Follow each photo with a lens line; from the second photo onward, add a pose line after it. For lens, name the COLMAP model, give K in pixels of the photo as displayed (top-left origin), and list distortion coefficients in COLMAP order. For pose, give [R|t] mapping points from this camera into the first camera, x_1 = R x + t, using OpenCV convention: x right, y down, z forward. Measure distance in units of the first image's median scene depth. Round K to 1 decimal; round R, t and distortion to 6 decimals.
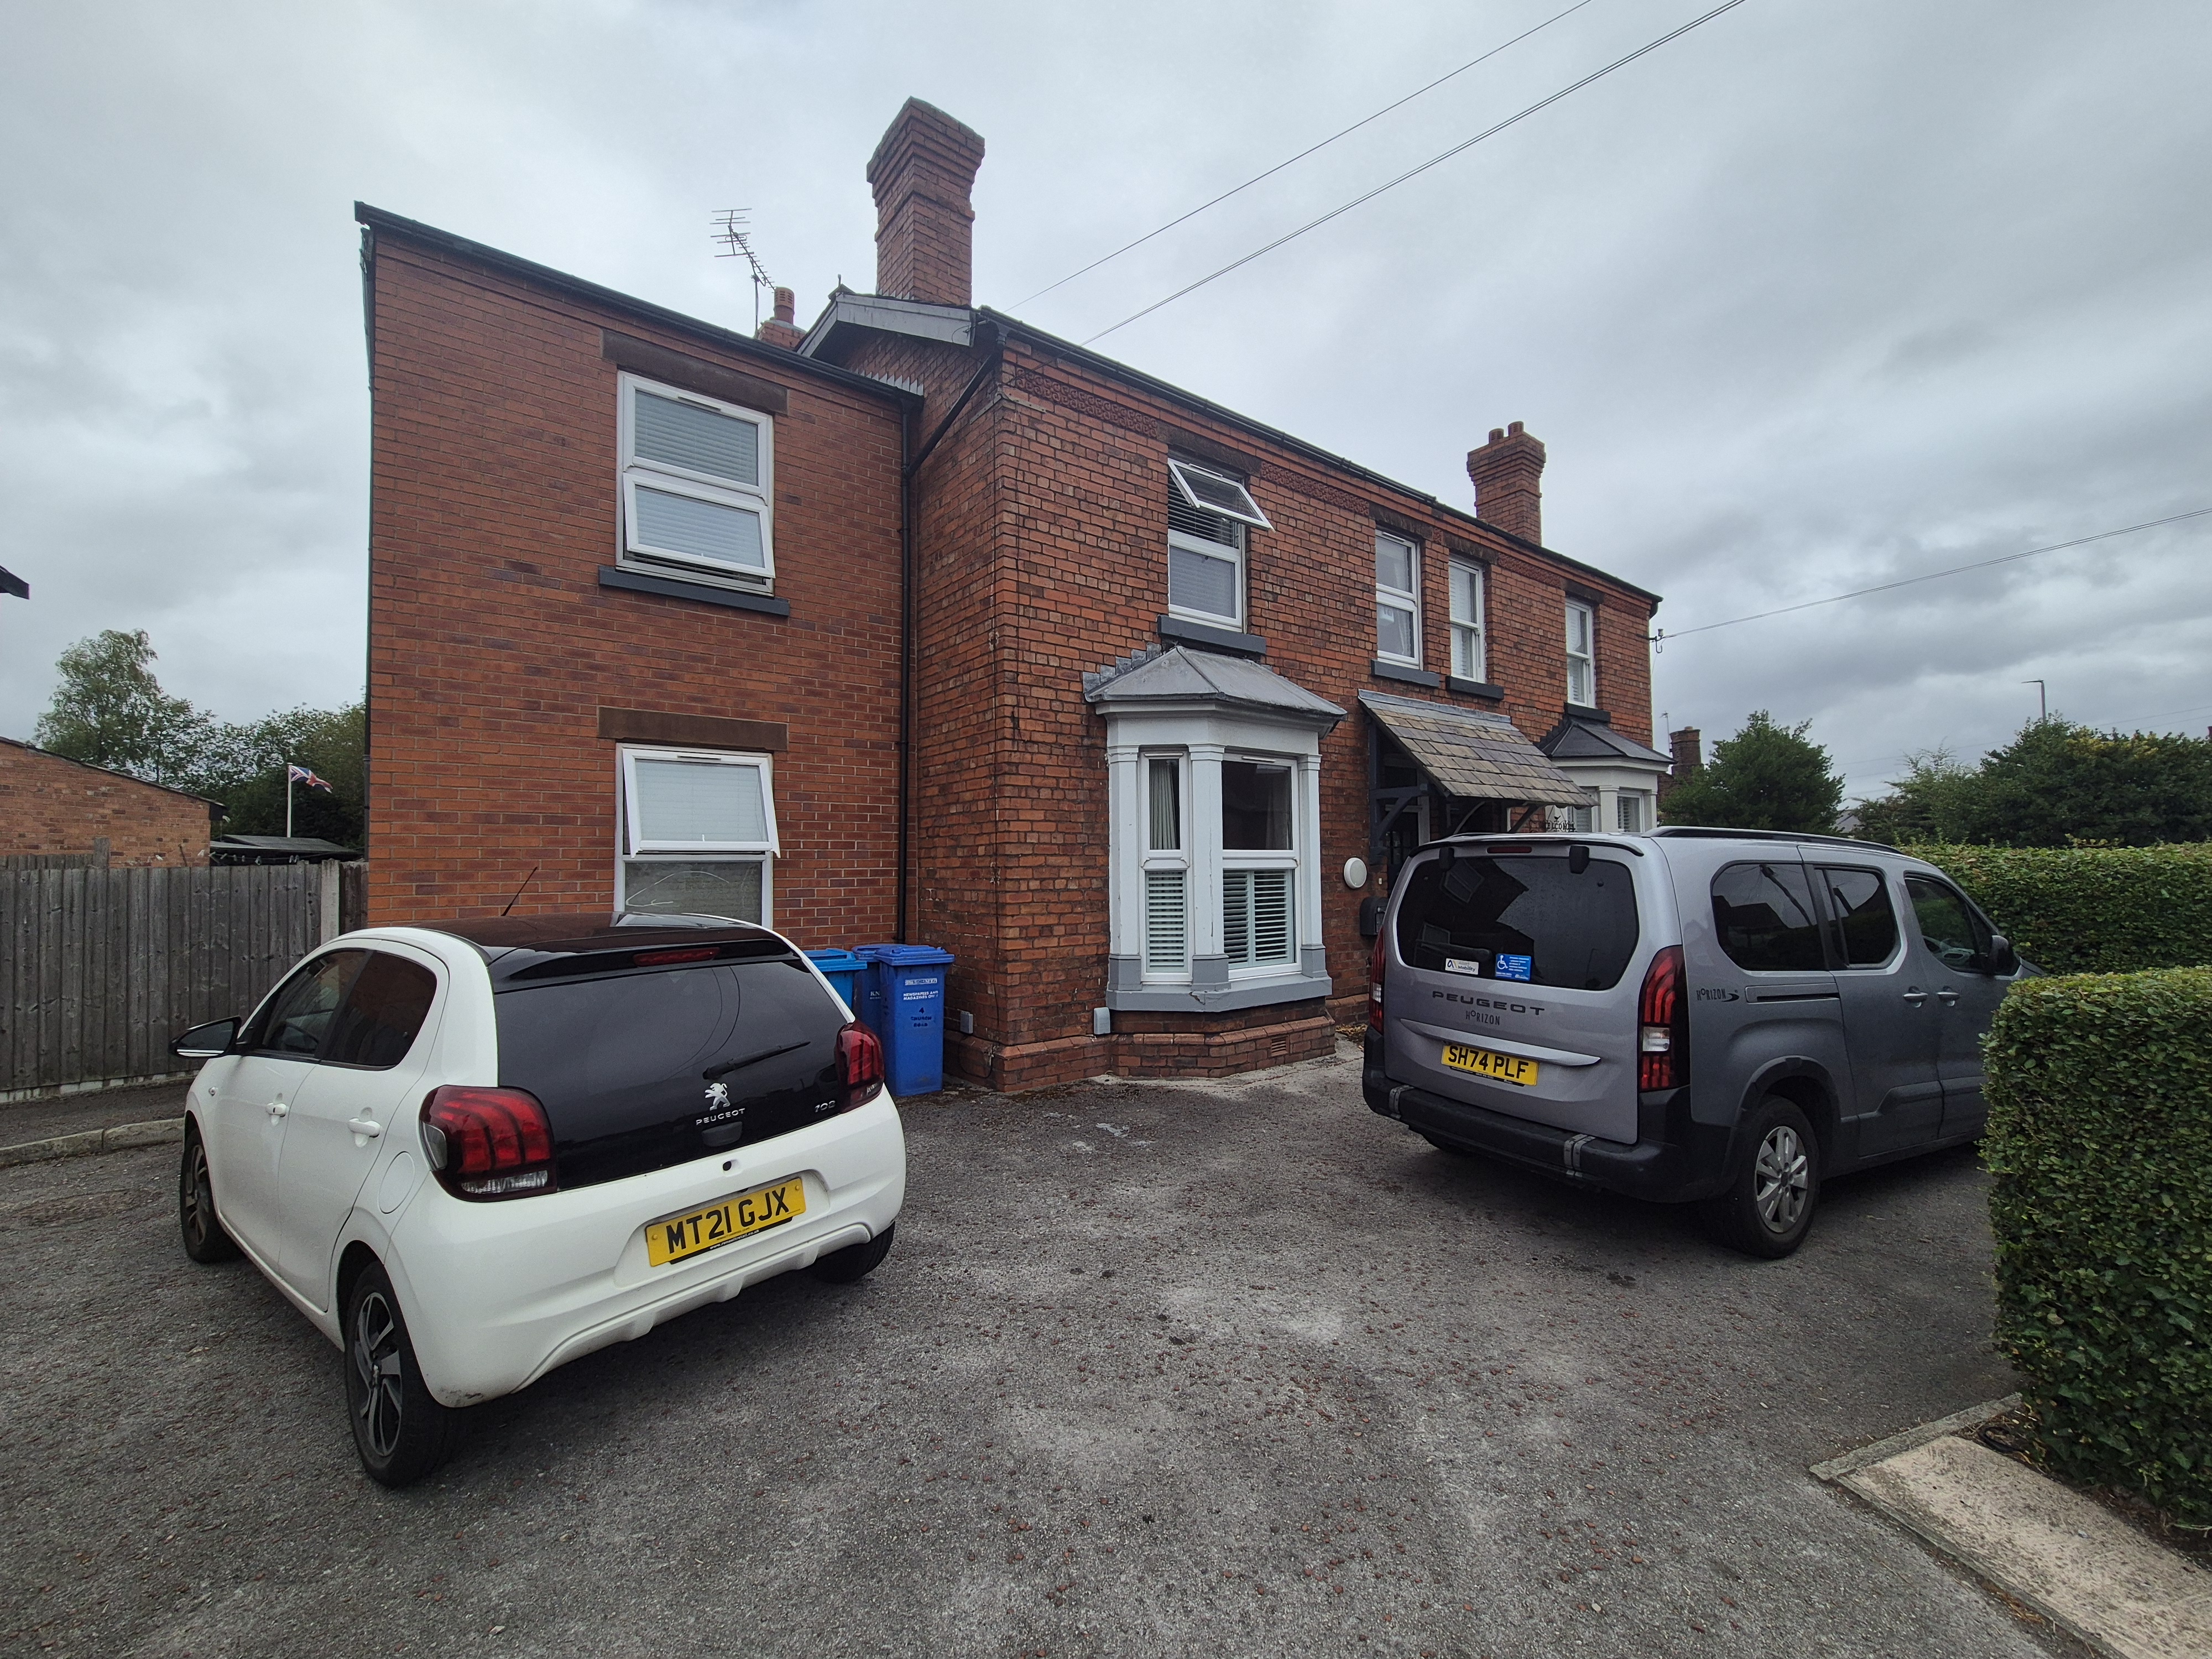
lens RADIAL K [[906.5, 0, 1111.4], [0, 906.5, 837.0], [0, 0, 1]] dist [0.000553, -0.000103]
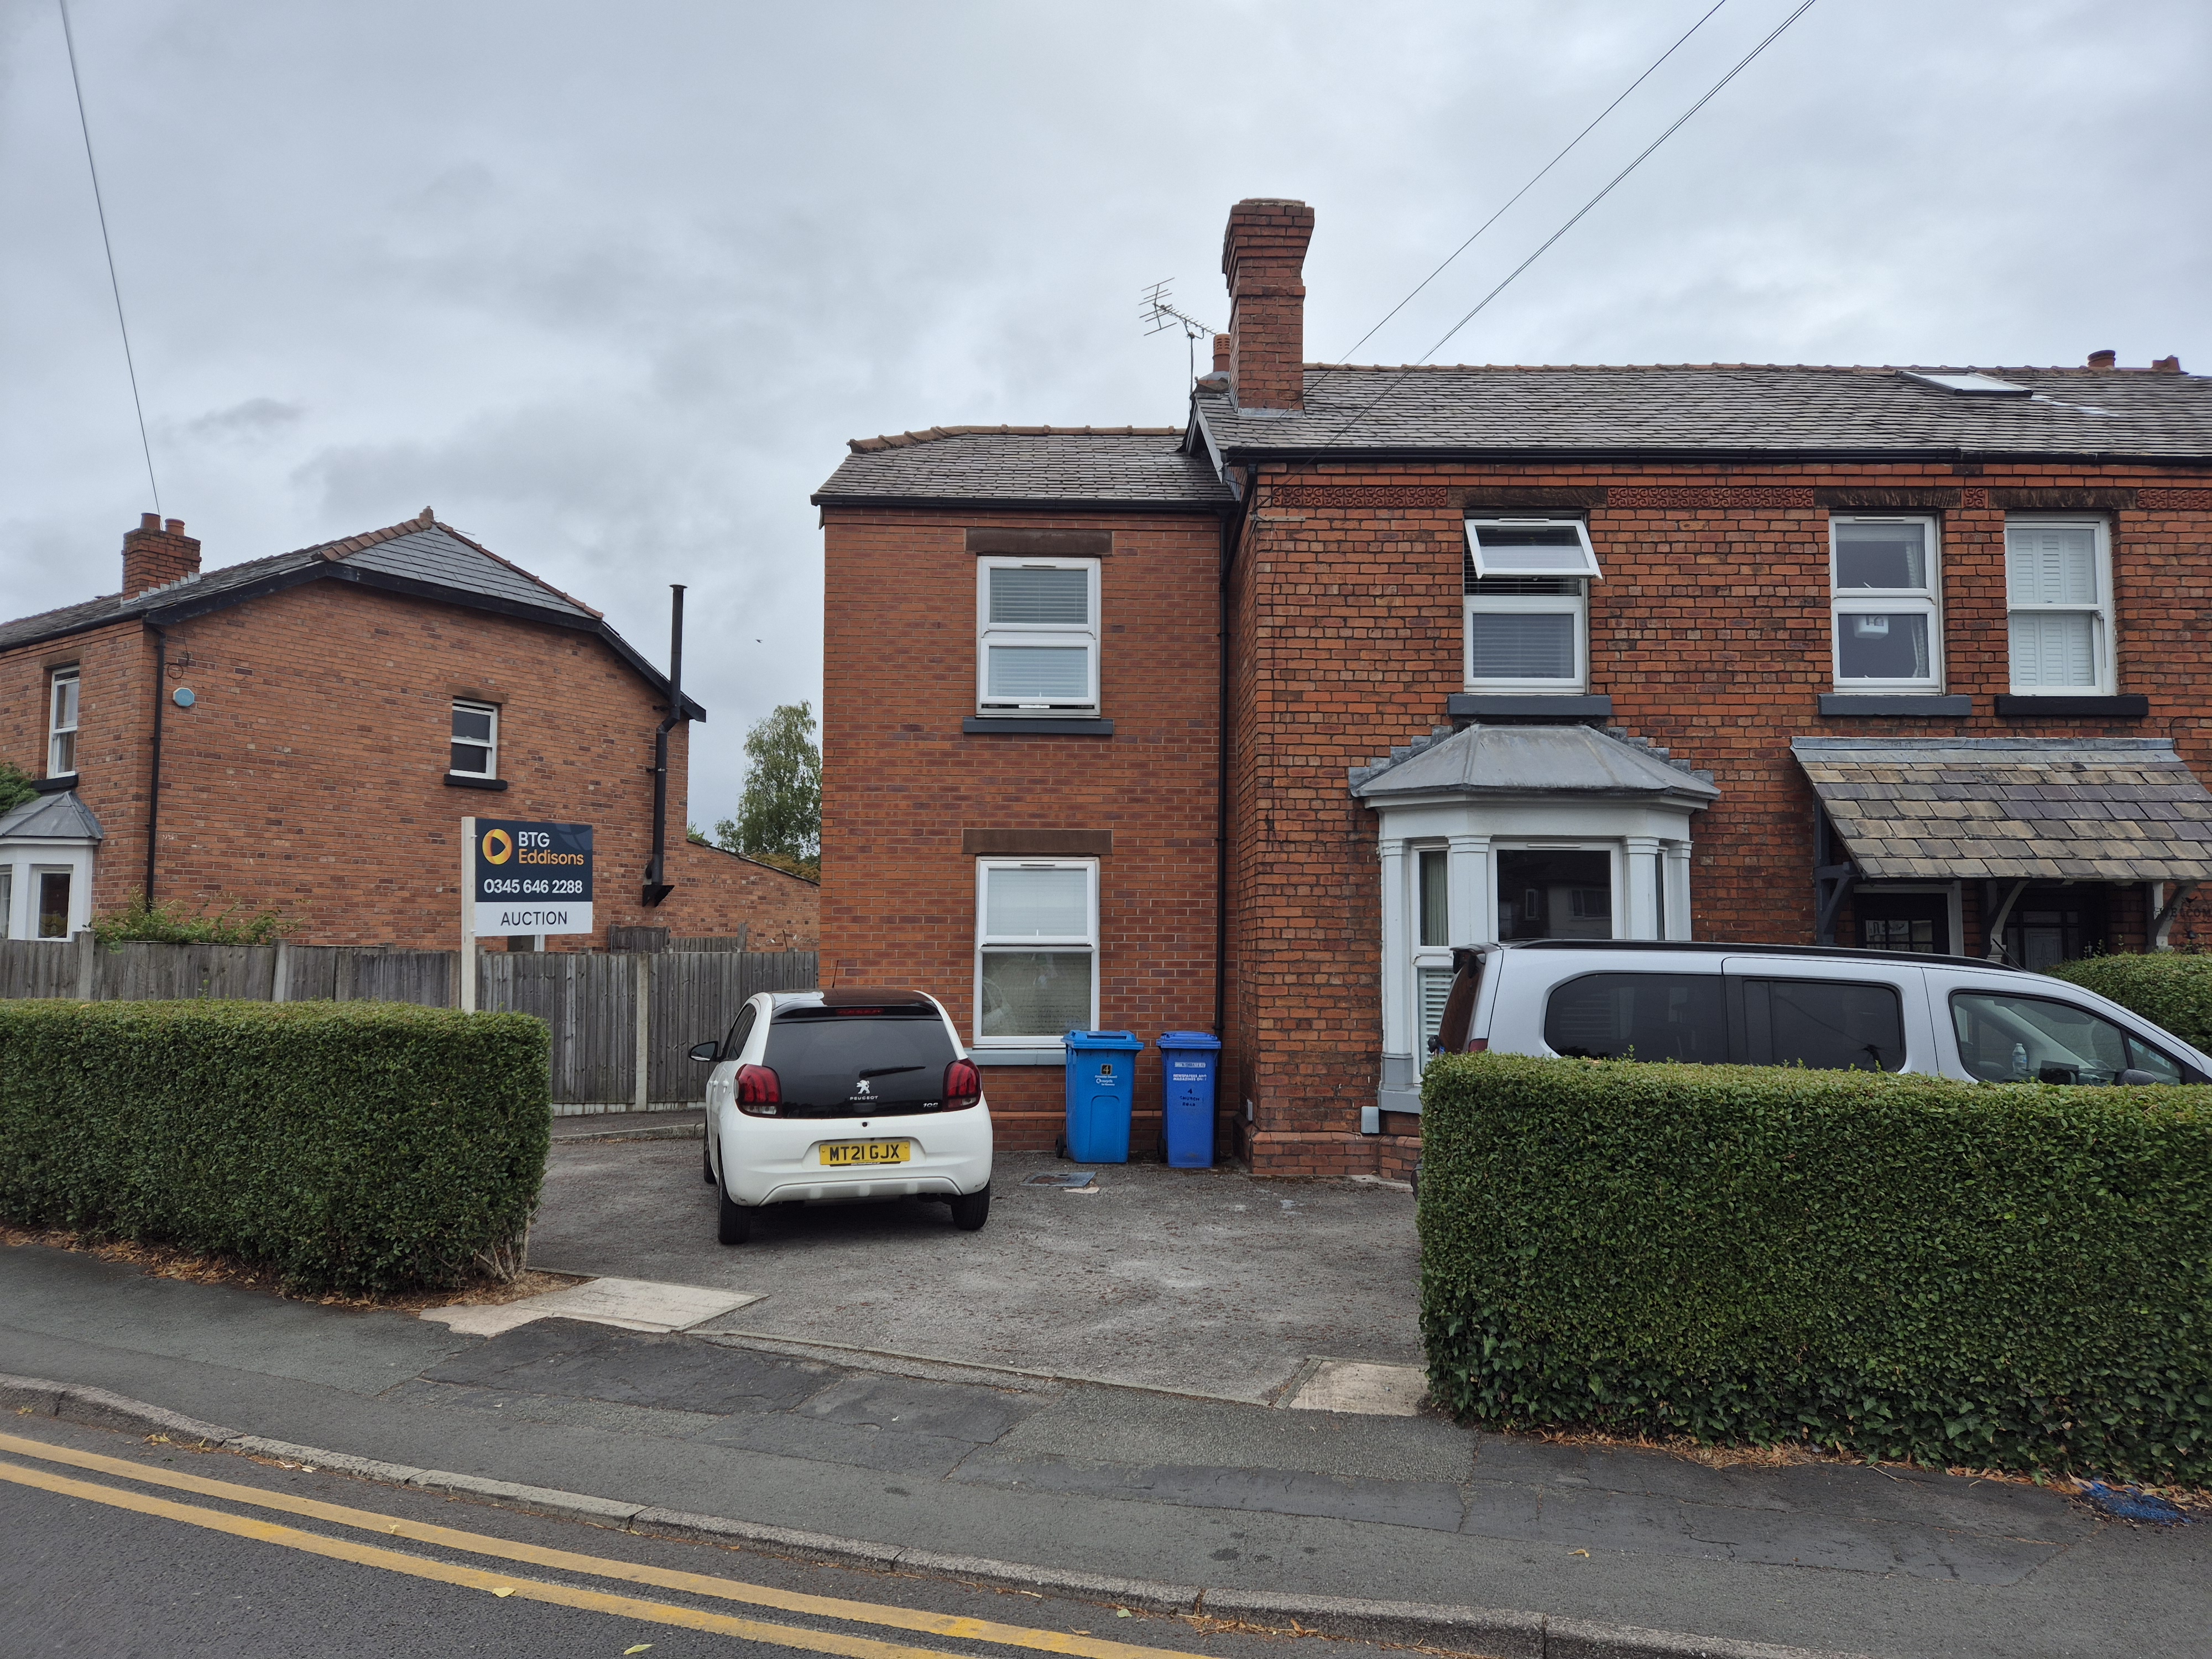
lens RADIAL K [[1474.1, 0, 1121.6], [0, 1474.1, 839.5], [0, 0, 1]] dist [0.096319, -0.079268]
pose [[0.808649, -0.032683, -0.587383, 0.719593], [0.009053, 0.999029, -0.043125, -0.034051], [0.588222, 0.029555, 0.808159, -0.464232]]
